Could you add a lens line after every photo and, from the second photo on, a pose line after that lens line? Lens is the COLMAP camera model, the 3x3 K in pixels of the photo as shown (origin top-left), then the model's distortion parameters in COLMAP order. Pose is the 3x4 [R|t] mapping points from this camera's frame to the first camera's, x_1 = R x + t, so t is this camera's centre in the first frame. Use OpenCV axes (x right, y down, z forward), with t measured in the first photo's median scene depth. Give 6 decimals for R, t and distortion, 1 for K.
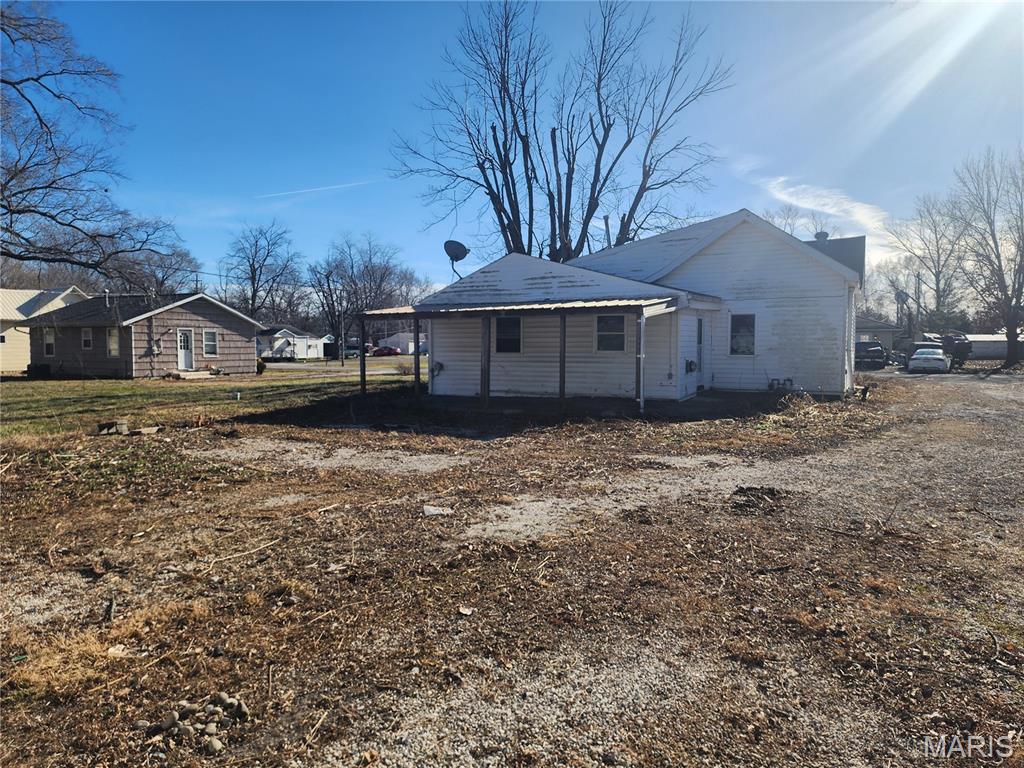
lens RADIAL K [[695.4, 0, 511.7], [0, 695.4, 381.7], [0, 0, 1]] dist [0.081059, -0.065538]
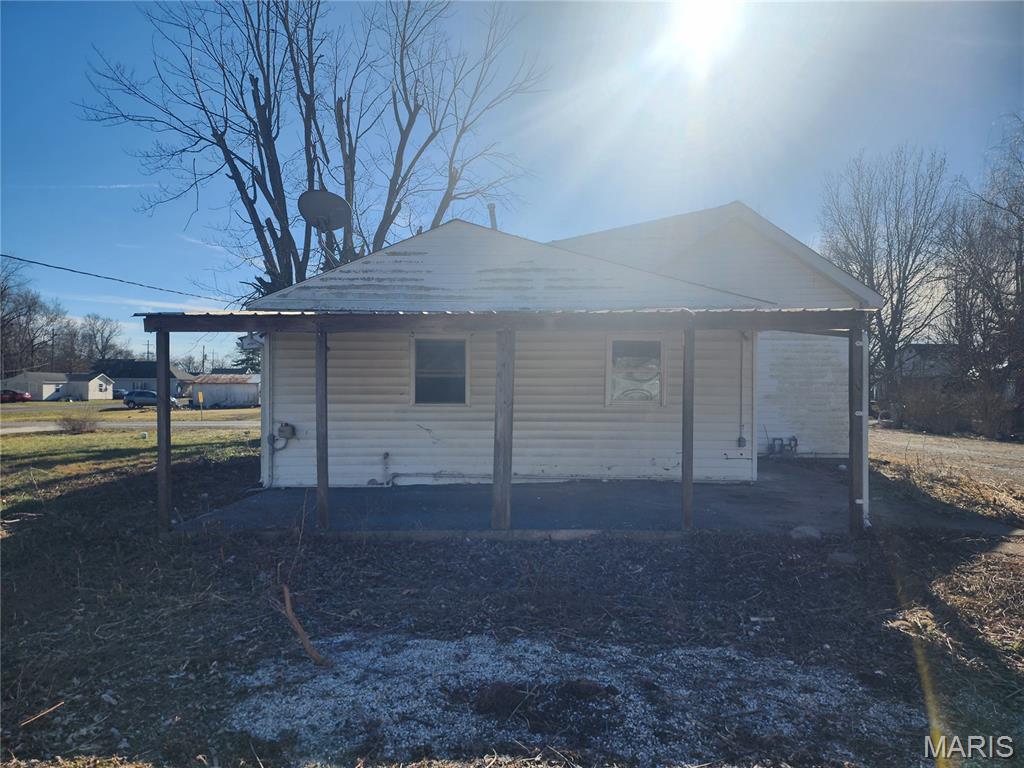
lens RADIAL K [[695.4, 0, 512.4], [0, 695.4, 391.5], [0, 0, 1]] dist [0.081059, -0.065538]
pose [[0.896092, 0.001724, 0.443865, -0.190215], [0.020043, 0.998815, -0.044341, -0.025294], [-0.443415, 0.048630, 0.894996, 0.470012]]
